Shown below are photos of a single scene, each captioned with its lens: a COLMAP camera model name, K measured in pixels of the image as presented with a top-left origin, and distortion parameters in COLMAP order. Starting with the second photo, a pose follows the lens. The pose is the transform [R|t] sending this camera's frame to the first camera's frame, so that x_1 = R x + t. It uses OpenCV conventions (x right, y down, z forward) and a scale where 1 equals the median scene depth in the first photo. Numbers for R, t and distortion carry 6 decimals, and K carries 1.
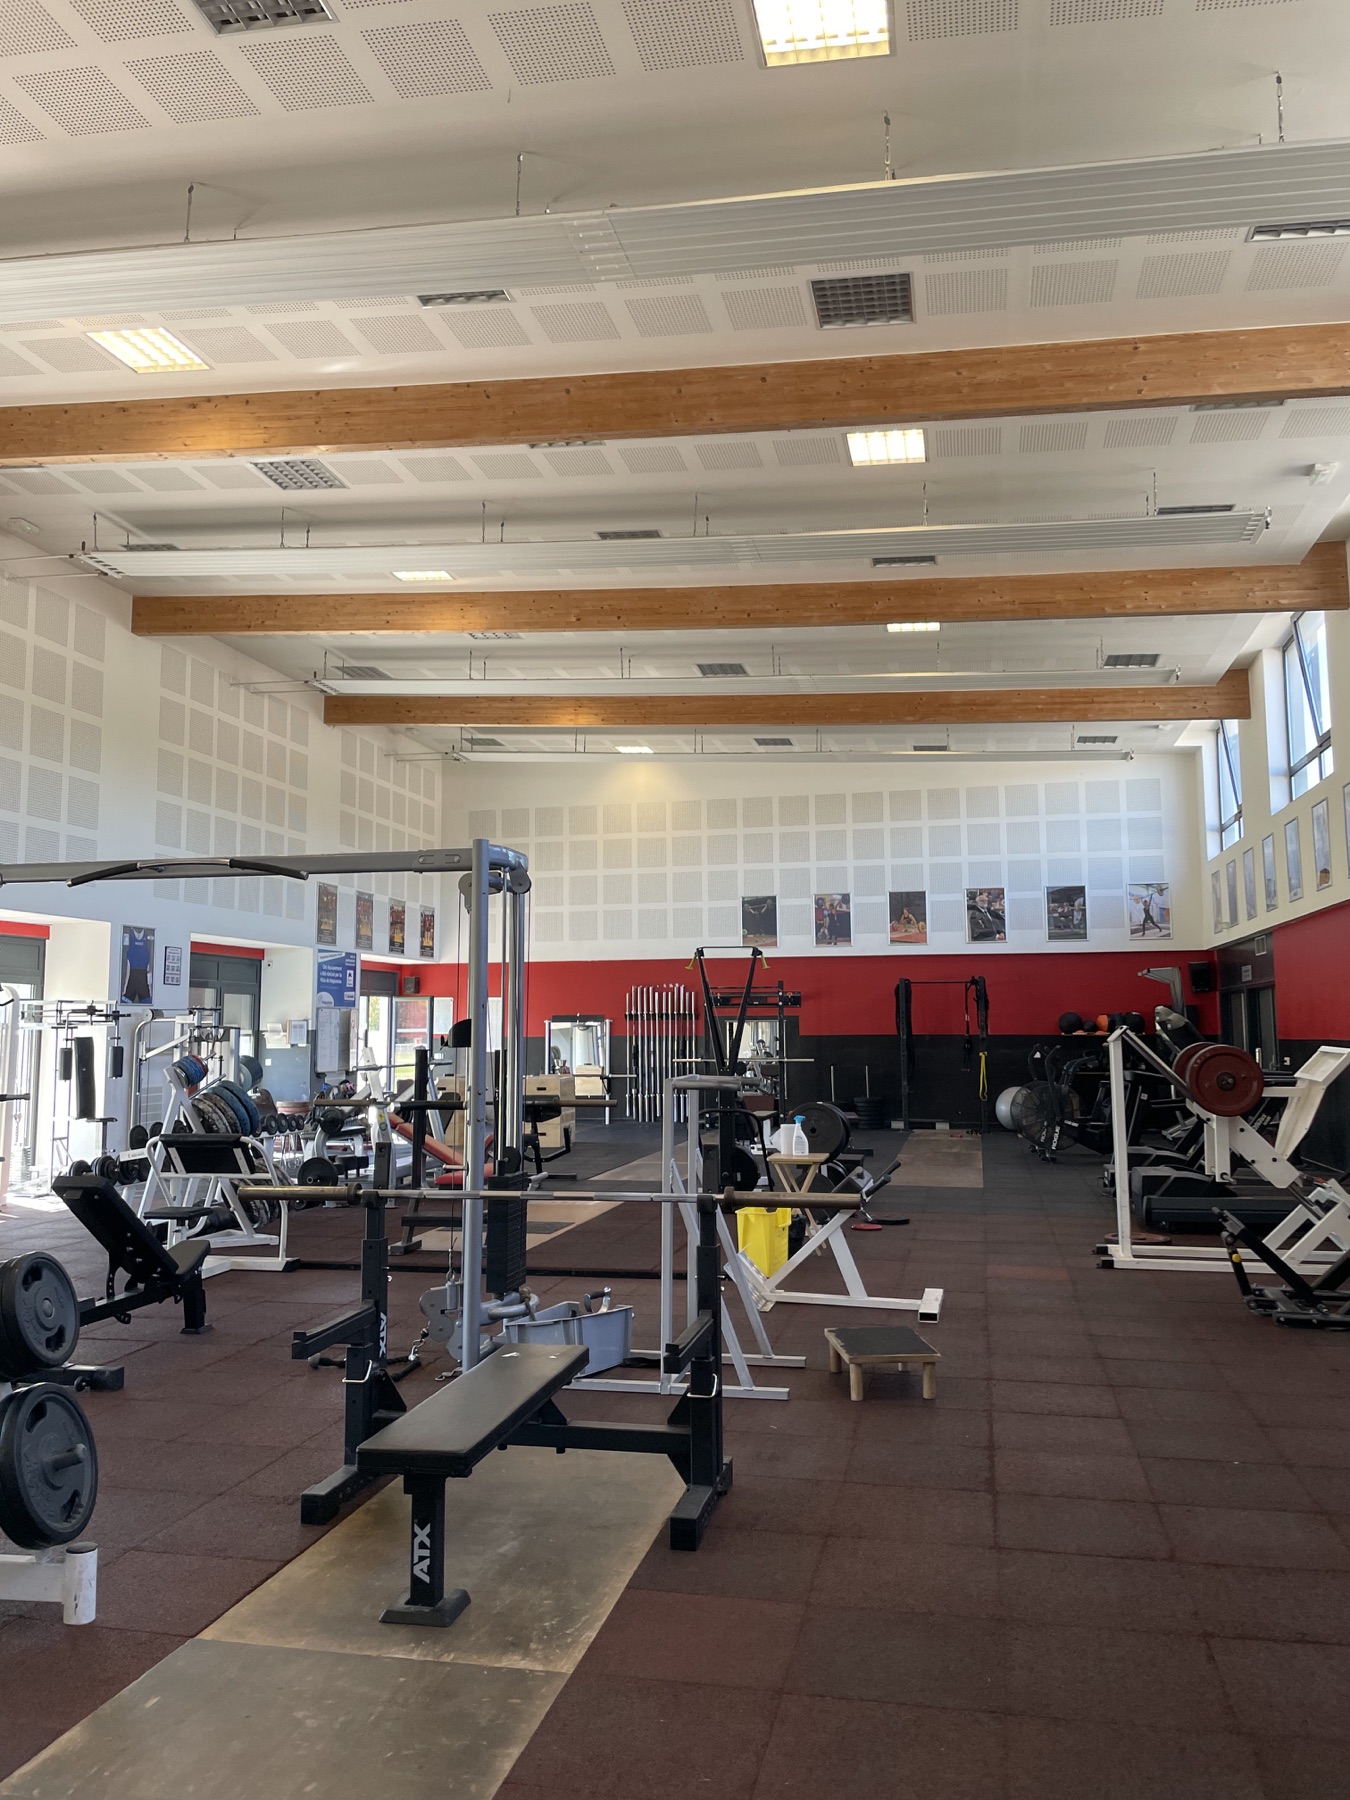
lens RADIAL K [[1369.6, 0, 679.0], [0, 1369.6, 893.9], [0, 0, 1]] dist [0.065650, -0.077090]
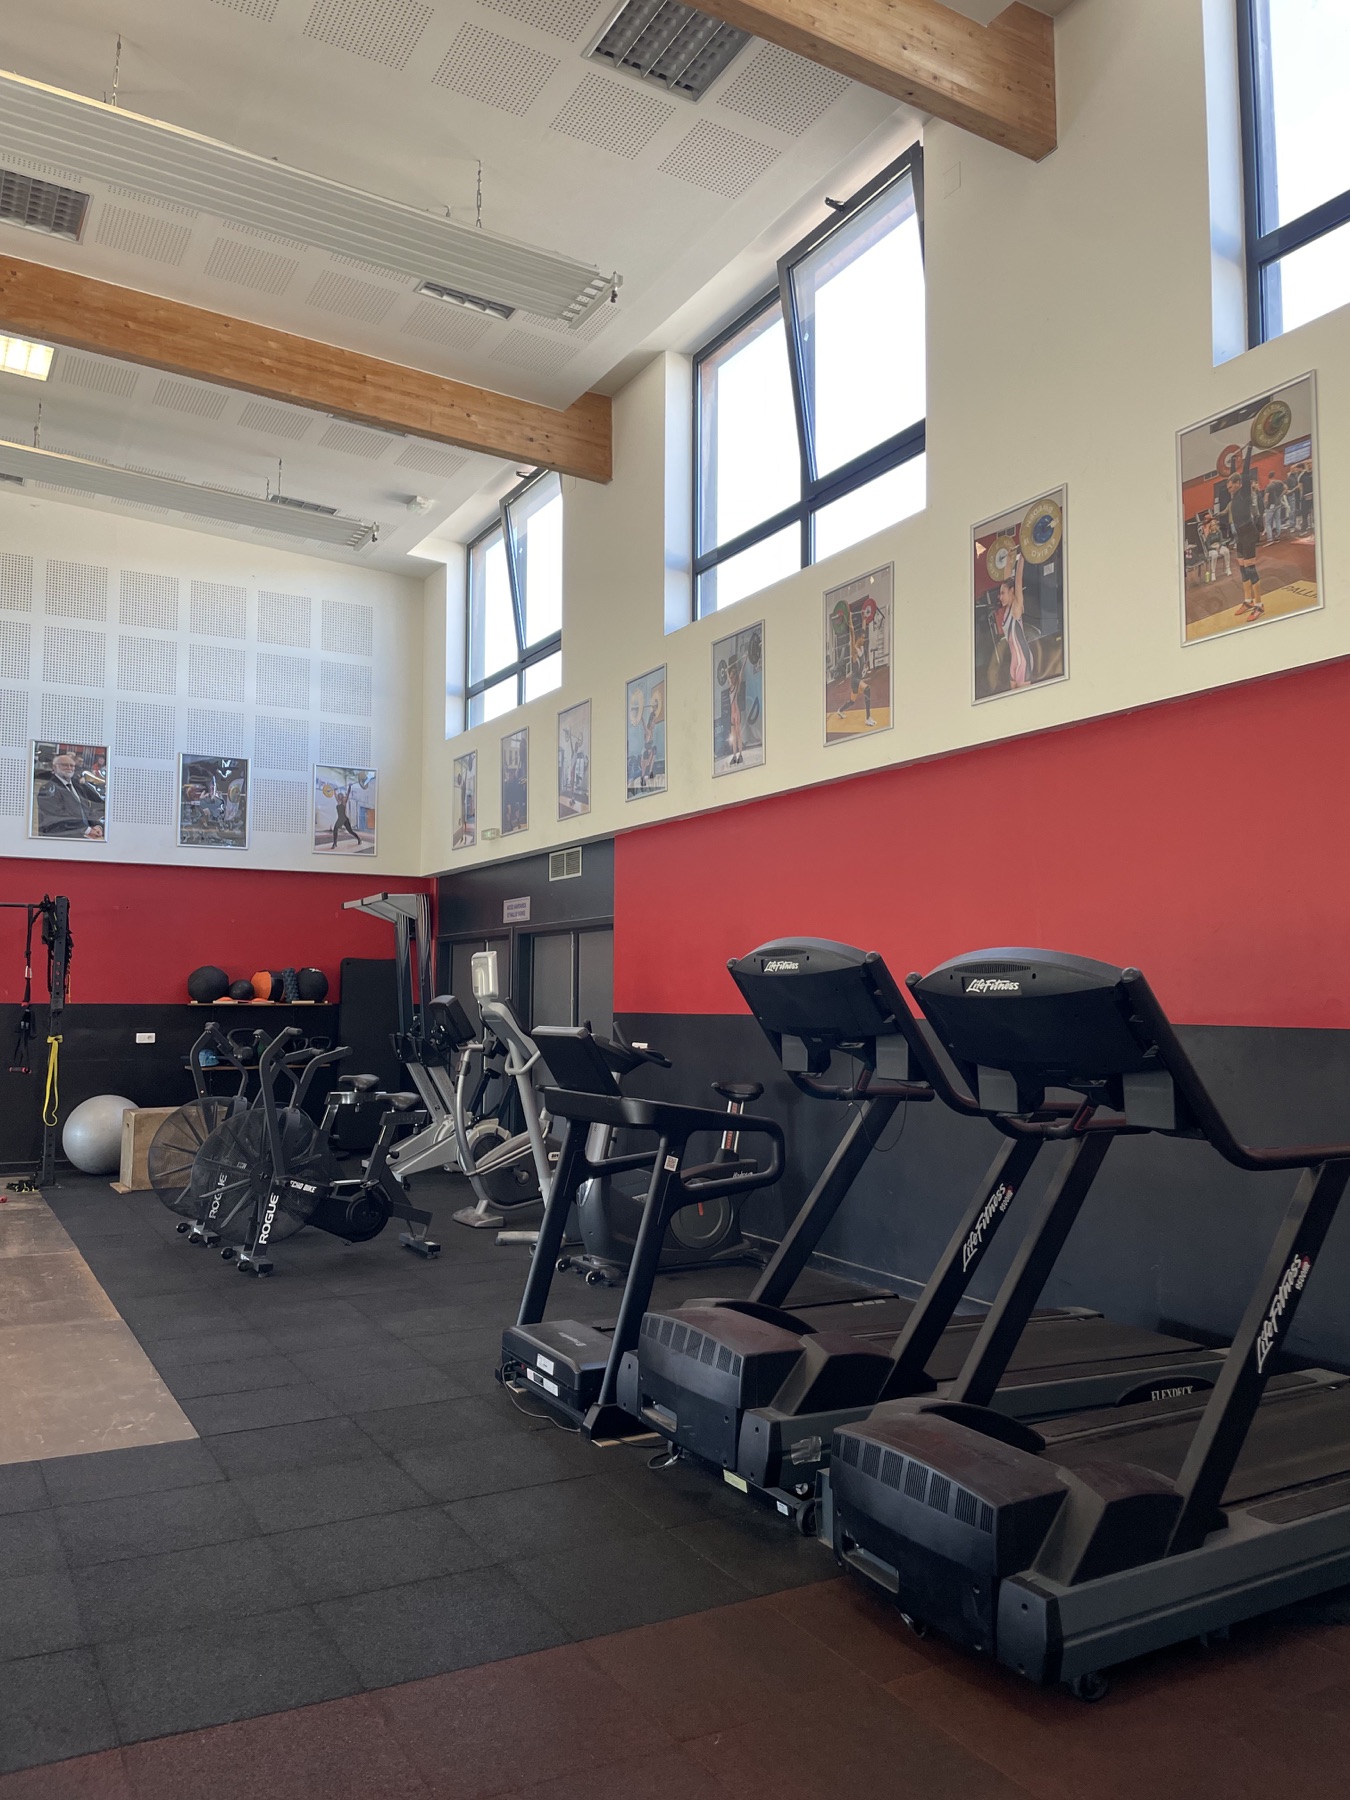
lens RADIAL K [[1369.6, 0, 692.8], [0, 1369.6, 885.7], [0, 0, 1]] dist [0.065650, -0.077090]
pose [[0.749286, 0.065145, 0.659034, 0.049003], [-0.075958, 0.997036, -0.012196, 0.045626], [-0.657876, -0.040921, 0.752014, 0.447222]]
